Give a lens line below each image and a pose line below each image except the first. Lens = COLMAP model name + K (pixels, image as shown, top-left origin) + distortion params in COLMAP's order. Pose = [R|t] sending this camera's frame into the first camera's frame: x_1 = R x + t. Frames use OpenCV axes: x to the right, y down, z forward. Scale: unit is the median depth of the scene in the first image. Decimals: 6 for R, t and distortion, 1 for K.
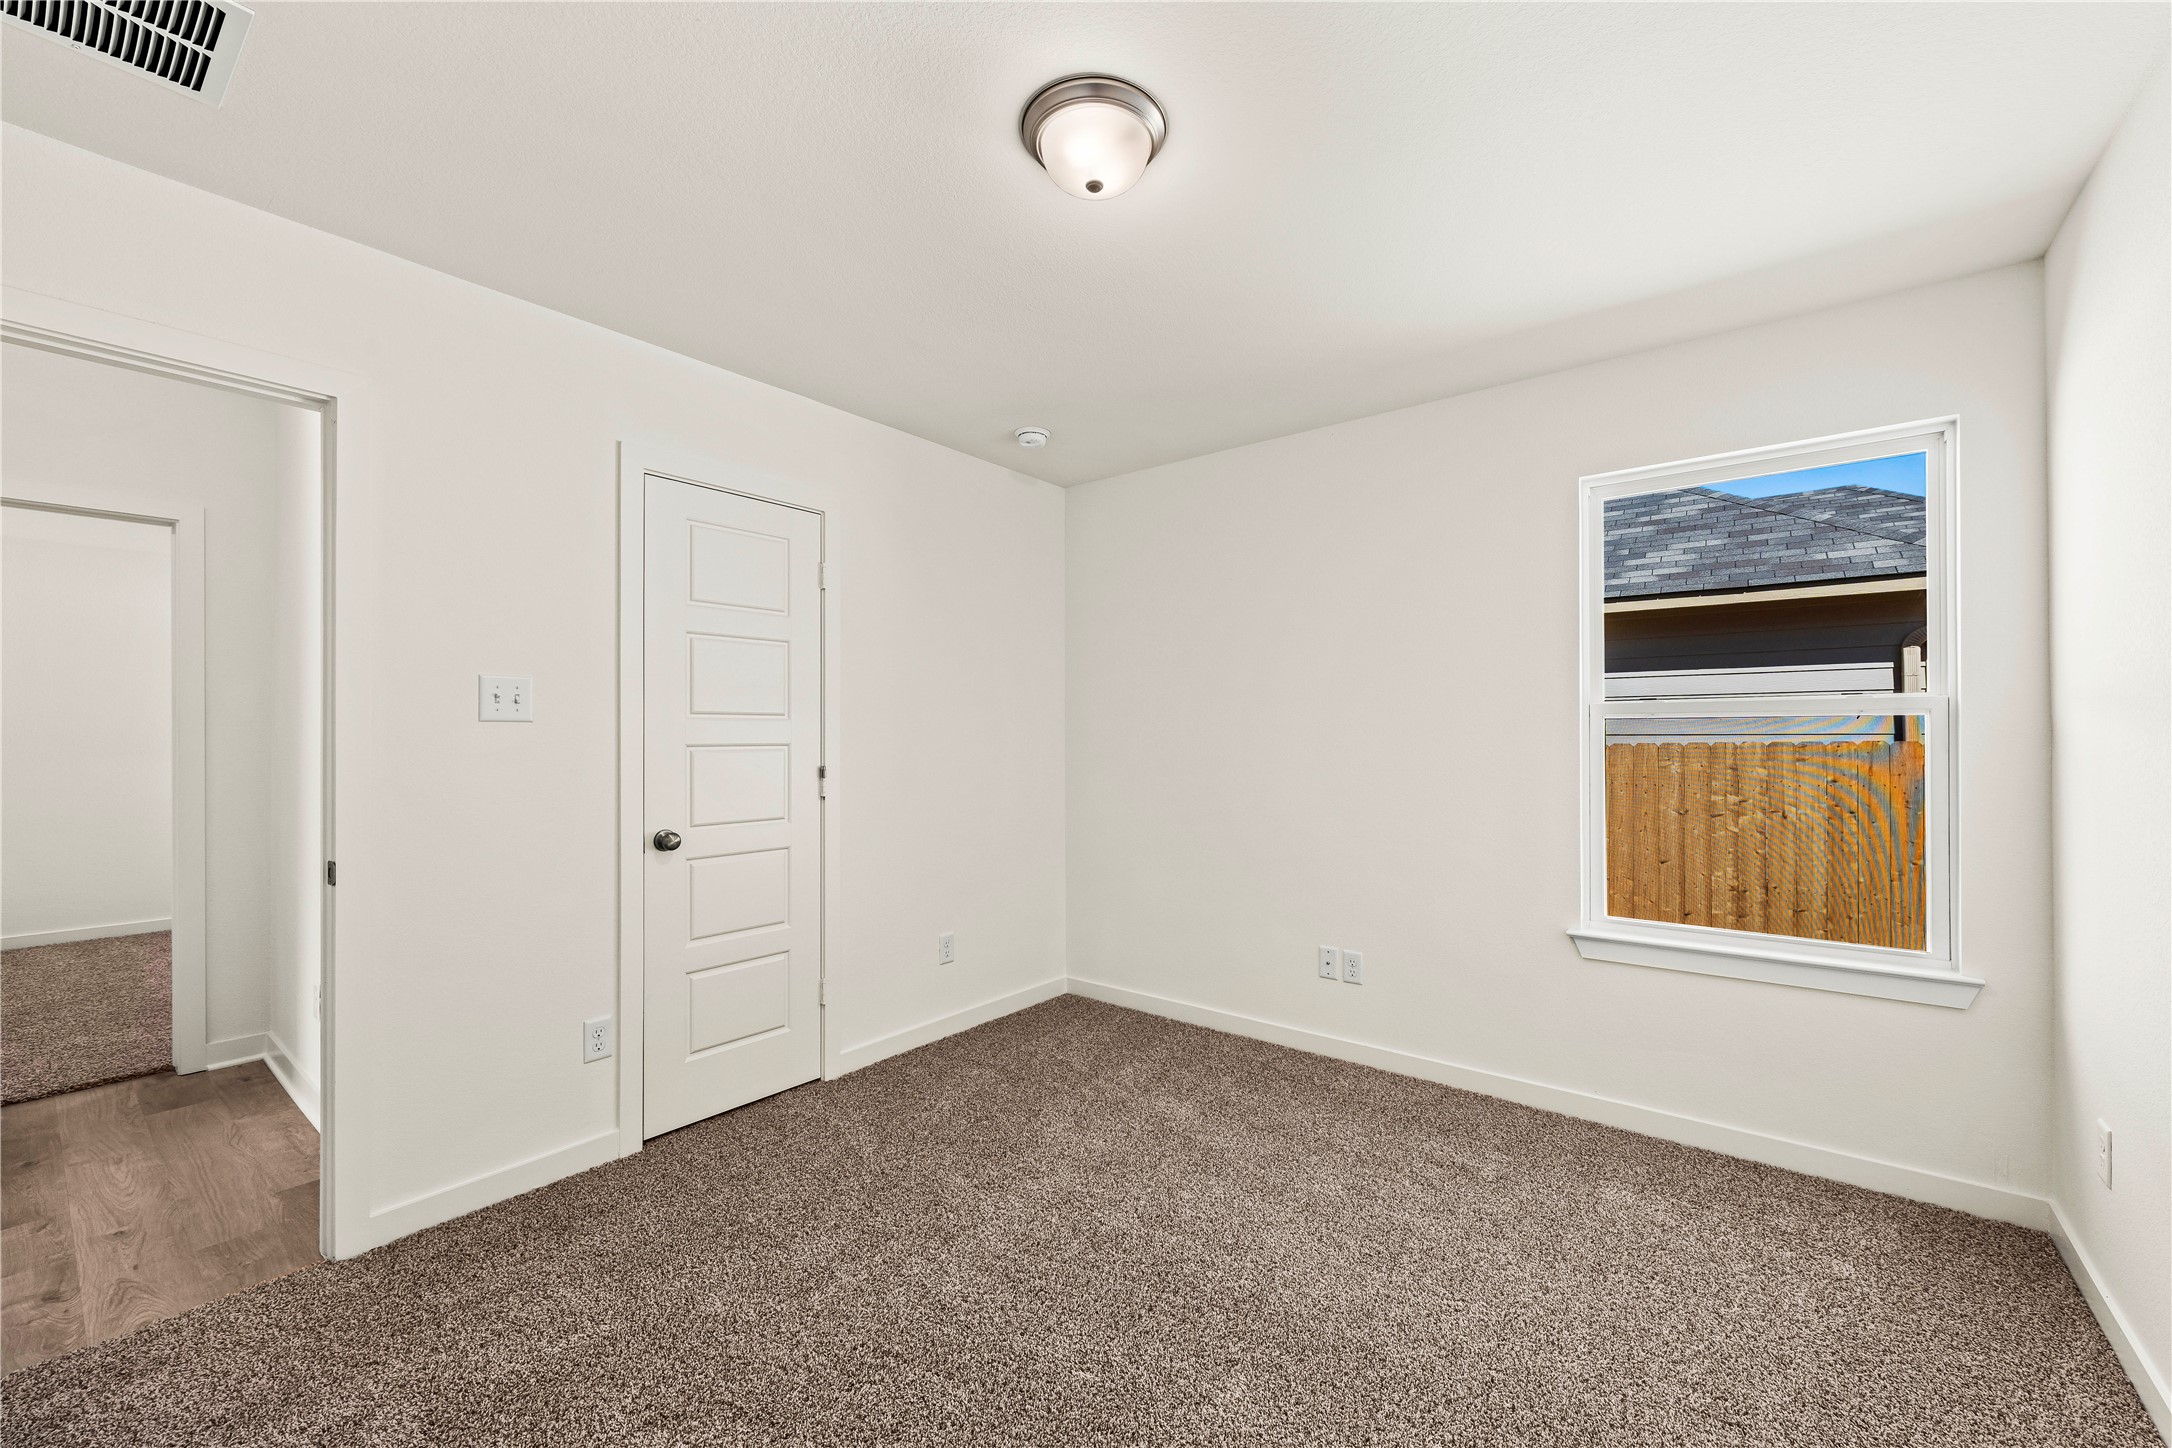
lens RADIAL K [[842.0, 0, 1137.9], [0, 842.0, 730.1], [0, 0, 1]] dist [-0.000025, -0.000307]
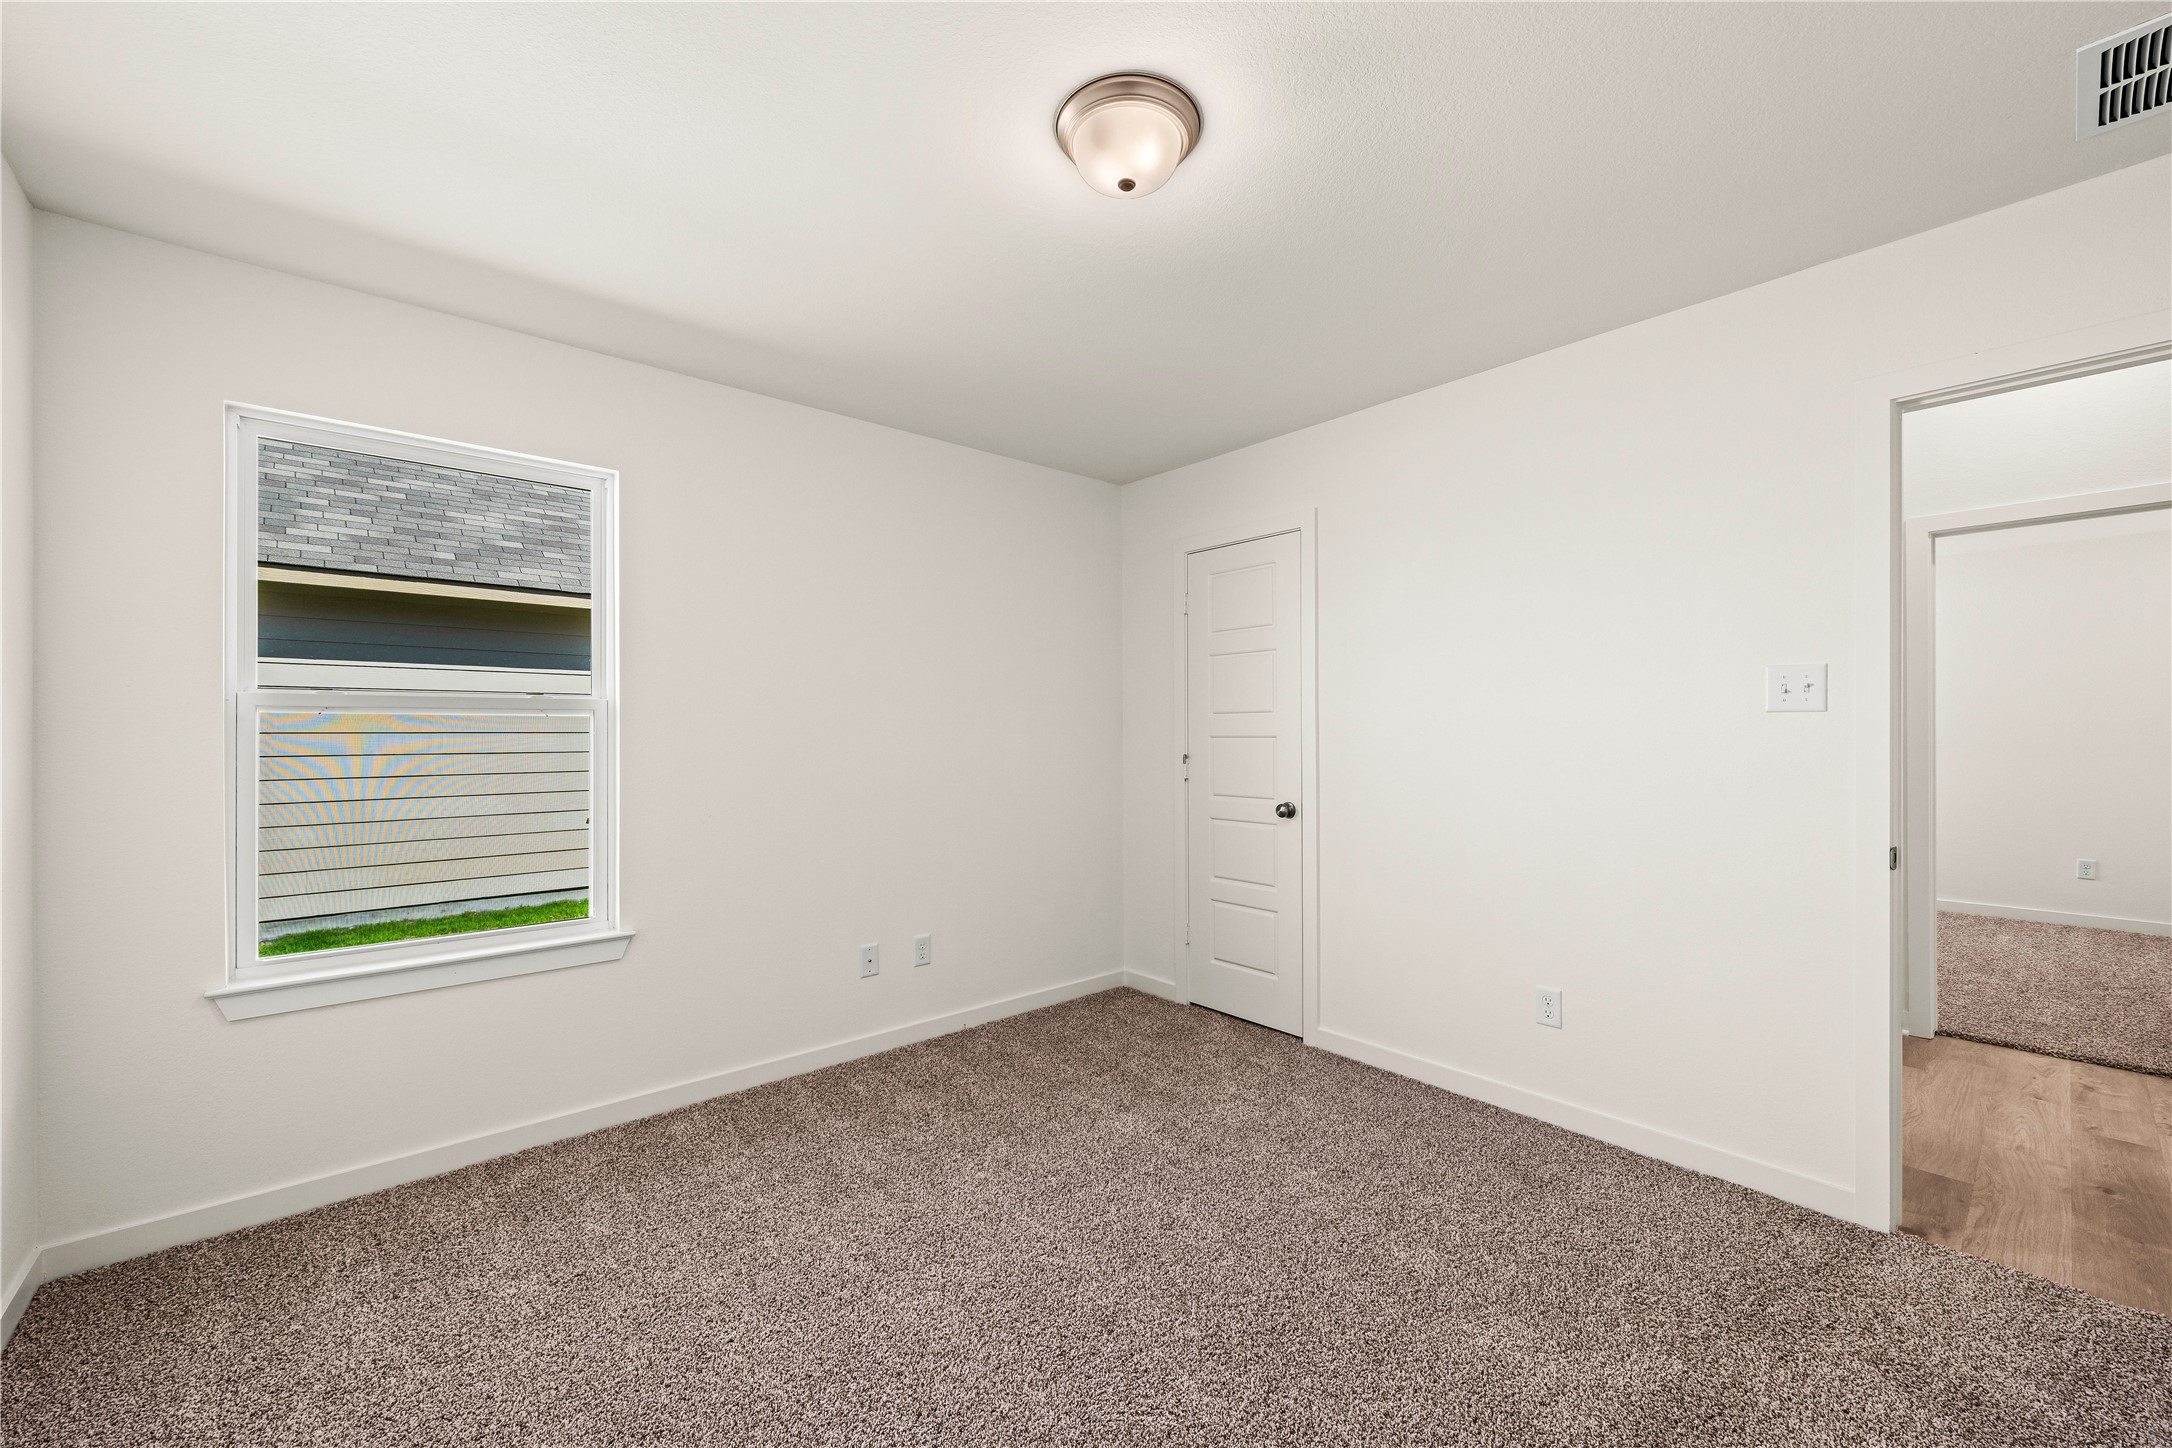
lens RADIAL K [[863.3, 0, 1091.6], [0, 863.3, 735.9], [0, 0, 1]] dist [-0.001563, -0.000009]
pose [[0.206260, -0.002087, 0.978495, -0.107544], [-0.004581, 0.999985, 0.003098, 0.001624], [-0.978487, -0.005121, 0.206247, 0.082543]]
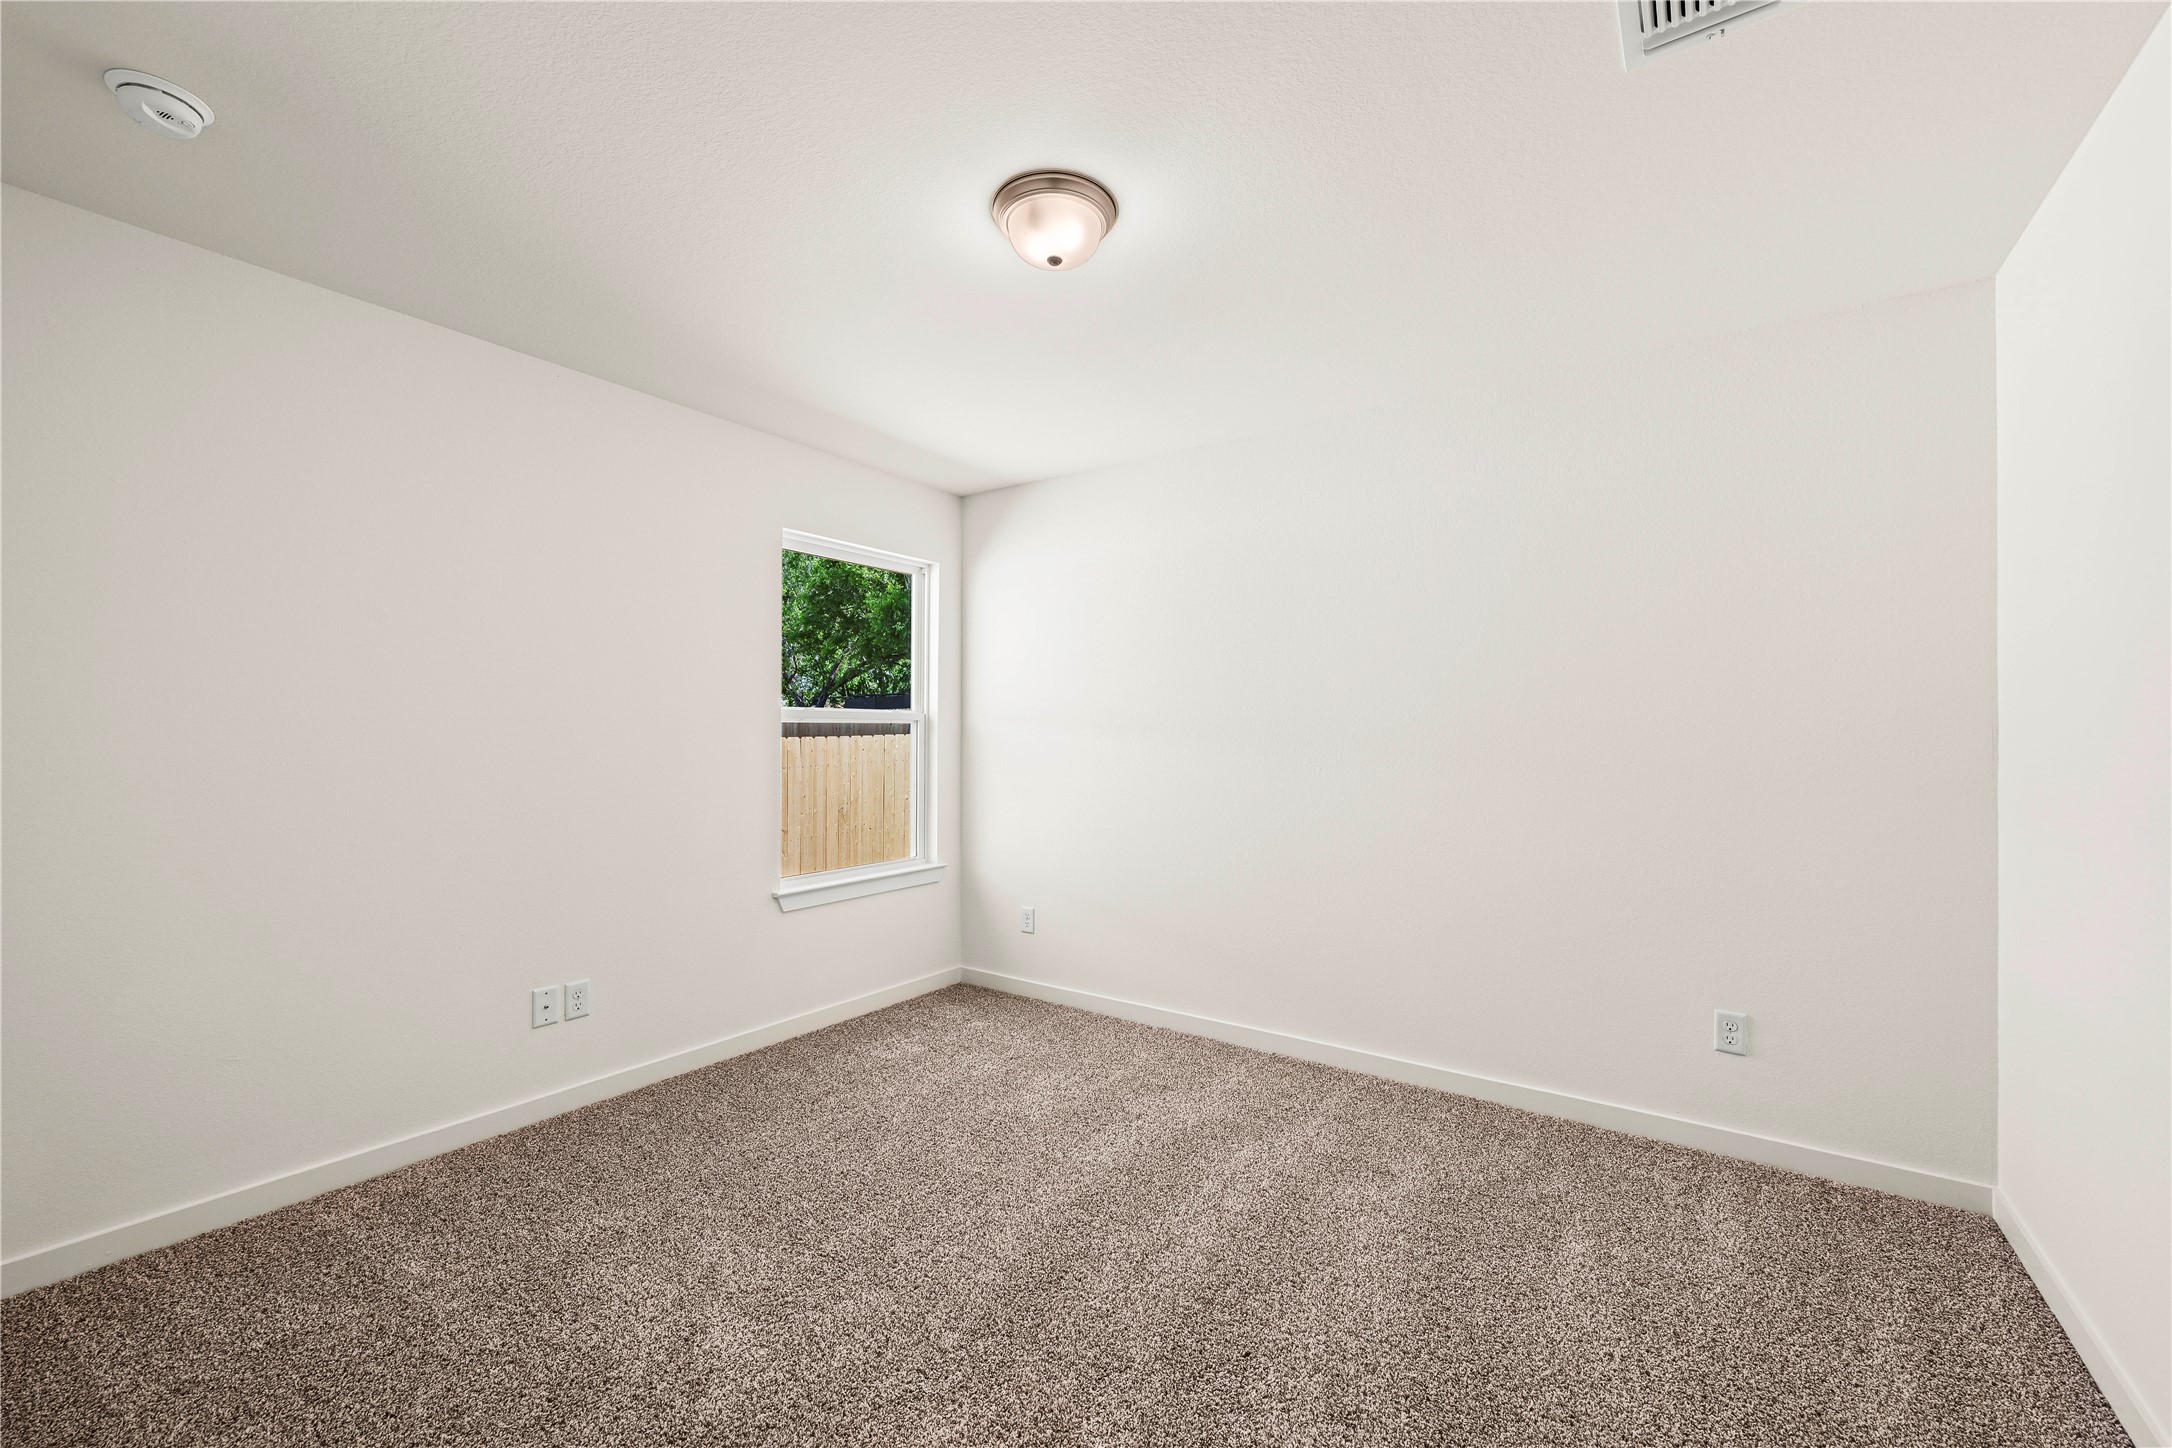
lens RADIAL K [[861.2, 0, 1095.5], [0, 861.2, 724.1], [0, 0, 1]] dist [0.008542, -0.000067]
pose [[-0.012831, 0.007884, 0.999887, -1.026492], [-0.008783, 0.999929, -0.007997, -0.005879], [-0.999879, -0.008885, -0.012761, 0.740845]]
